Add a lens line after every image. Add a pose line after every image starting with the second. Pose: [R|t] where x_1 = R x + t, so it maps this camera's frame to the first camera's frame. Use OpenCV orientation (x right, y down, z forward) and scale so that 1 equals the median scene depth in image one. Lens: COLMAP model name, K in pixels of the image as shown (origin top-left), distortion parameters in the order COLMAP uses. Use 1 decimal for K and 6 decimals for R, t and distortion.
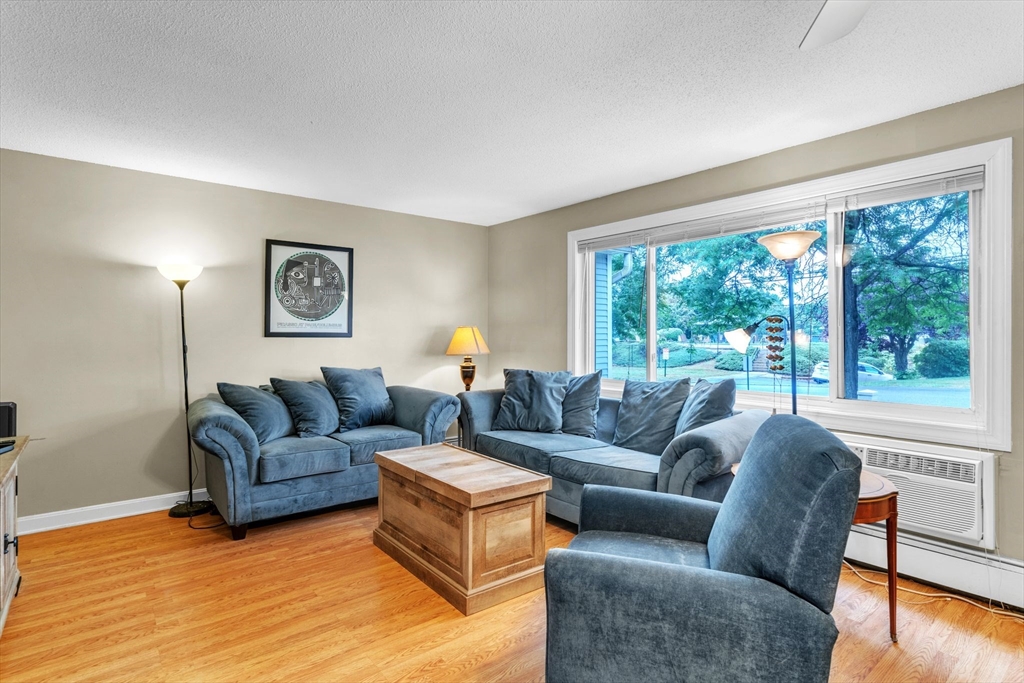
lens RADIAL K [[521.3, 0, 514.6], [0, 521.3, 329.3], [0, 0, 1]] dist [-0.025501, 0.016685]
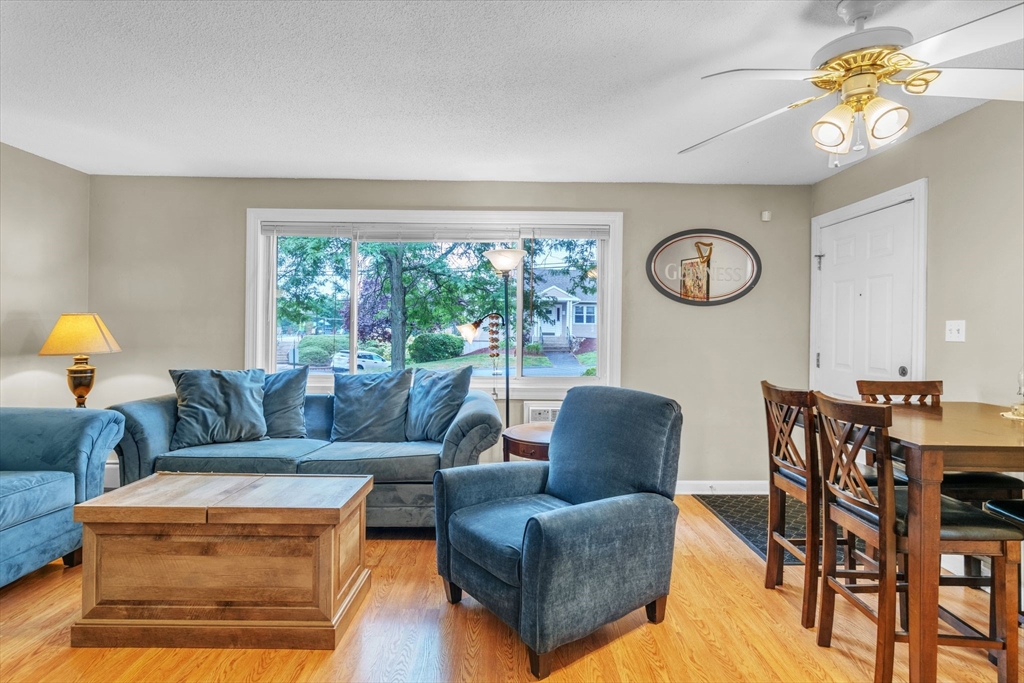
lens RADIAL K [[521.3, 0, 514.6], [0, 521.3, 329.3], [0, 0, 1]] dist [-0.025501, 0.016685]
pose [[0.618698, 0.005655, 0.785608, -0.376617], [-0.017043, 0.999835, 0.006226, 0.001854], [-0.785444, -0.017241, 0.618693, 0.146179]]
